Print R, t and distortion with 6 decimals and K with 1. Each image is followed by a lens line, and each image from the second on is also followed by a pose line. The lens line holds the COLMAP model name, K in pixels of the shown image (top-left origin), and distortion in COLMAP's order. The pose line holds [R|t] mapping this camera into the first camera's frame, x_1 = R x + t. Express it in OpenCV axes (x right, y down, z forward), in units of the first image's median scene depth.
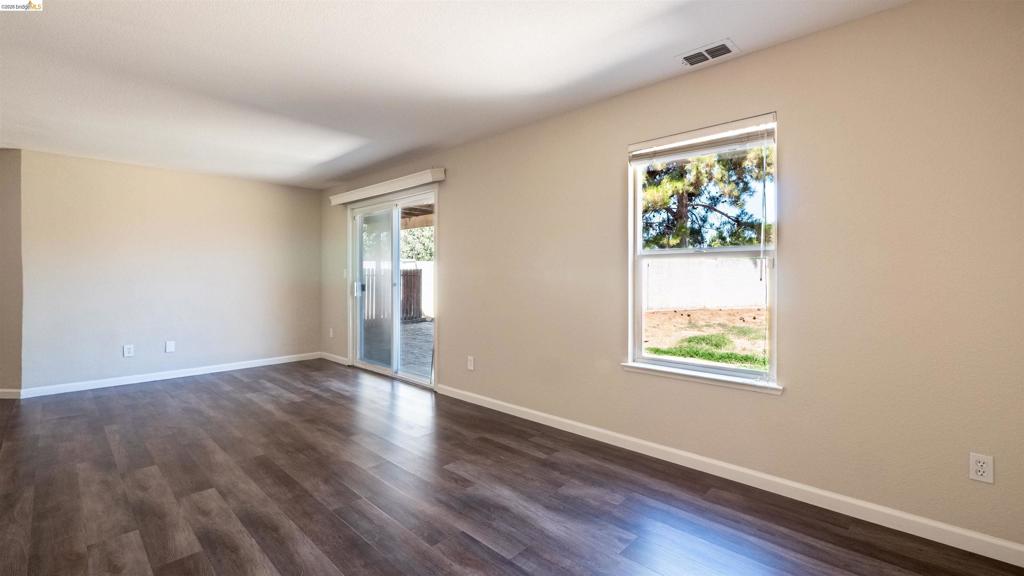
lens RADIAL K [[442.8, 0, 512.9], [0, 442.8, 274.8], [0, 0, 1]] dist [-0.001659, -0.000065]
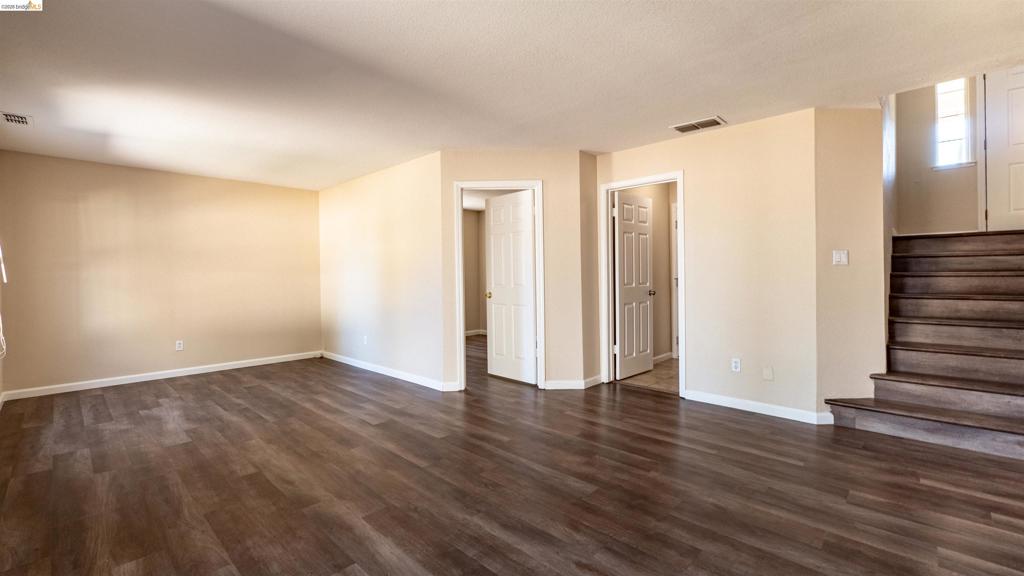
lens RADIAL K [[440.1, 0, 502.5], [0, 440.1, 275.2], [0, 0, 1]] dist [-0.004135, -0.000130]
pose [[-0.999737, 0.012075, 0.019487, -0.914538], [0.012182, 0.999911, 0.005383, 0.005412], [-0.019420, 0.005619, -0.999796, 1.950056]]
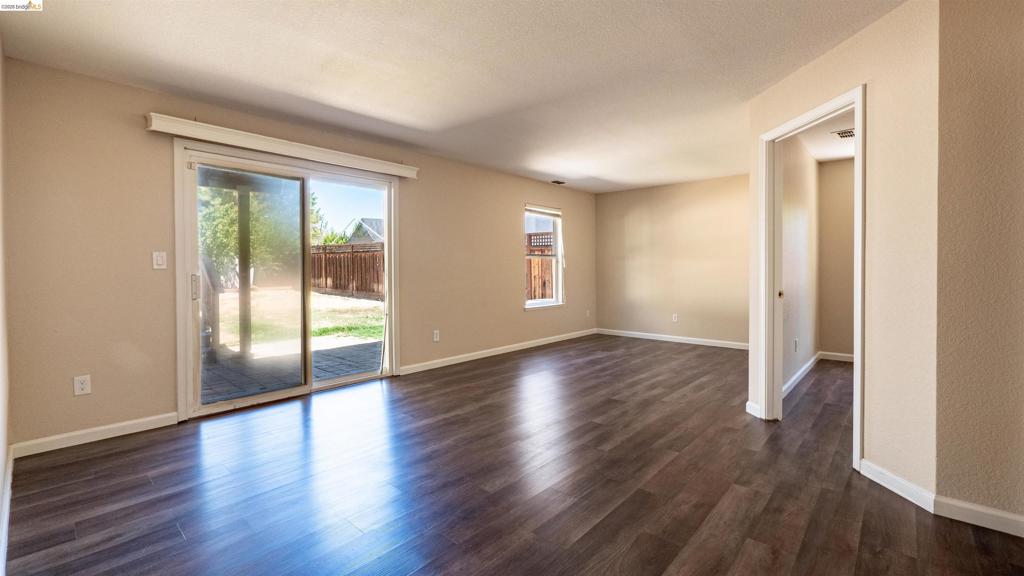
lens RADIAL K [[423.9, 0, 493.5], [0, 423.9, 275.5], [0, 0, 1]] dist [-0.027907, 0.000171]
pose [[0.013313, -0.012412, 0.999834, -1.768870], [0.008769, 0.999886, 0.012296, 0.023921], [-0.999873, 0.008604, 0.013420, 1.136349]]
